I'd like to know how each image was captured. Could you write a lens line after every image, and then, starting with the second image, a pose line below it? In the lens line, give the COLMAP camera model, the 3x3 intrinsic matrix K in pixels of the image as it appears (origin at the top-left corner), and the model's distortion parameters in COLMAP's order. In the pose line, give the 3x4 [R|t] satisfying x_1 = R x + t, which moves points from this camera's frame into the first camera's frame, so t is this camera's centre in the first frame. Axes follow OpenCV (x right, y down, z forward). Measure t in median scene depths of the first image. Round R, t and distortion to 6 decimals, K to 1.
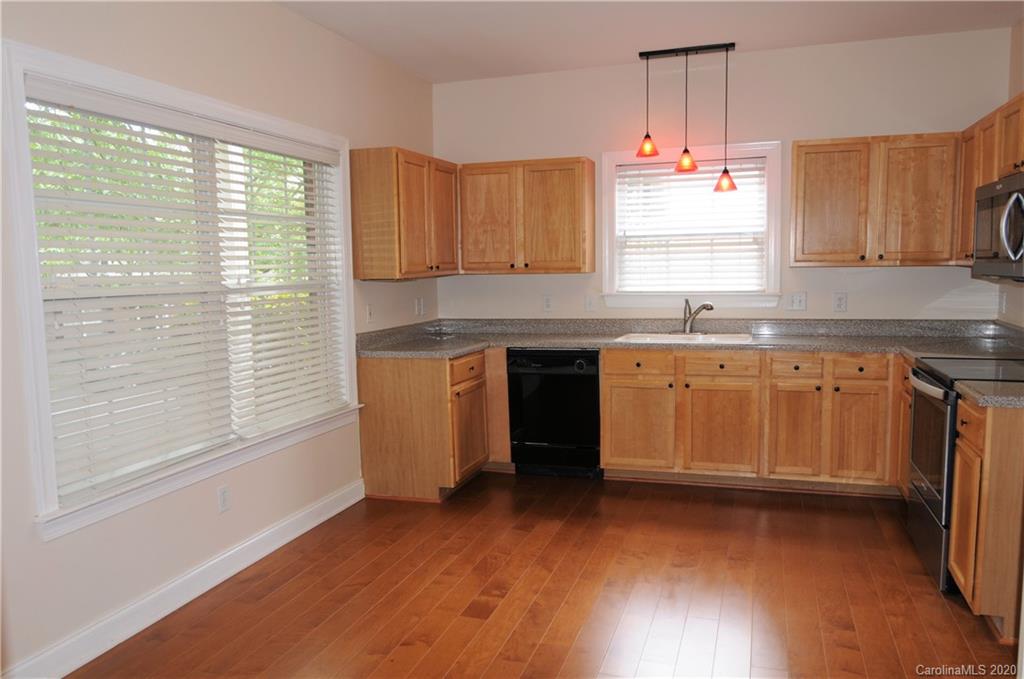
lens RADIAL K [[756.7, 0, 510.7], [0, 756.7, 344.0], [0, 0, 1]] dist [-0.019468, -0.001423]
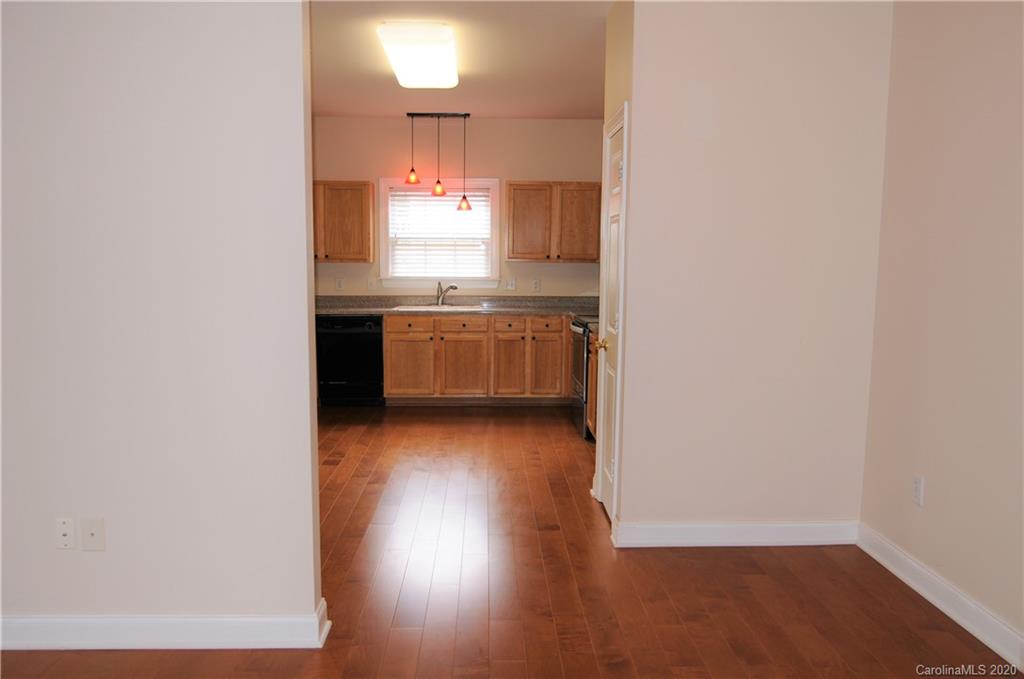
lens RADIAL K [[756.7, 0, 510.7], [0, 756.7, 344.0], [0, 0, 1]] dist [-0.019468, -0.001423]
pose [[0.936969, -0.013928, 0.349134, -0.162749], [0.011628, 0.999895, 0.008684, 0.053291], [-0.349218, -0.004077, 0.937033, -0.456480]]
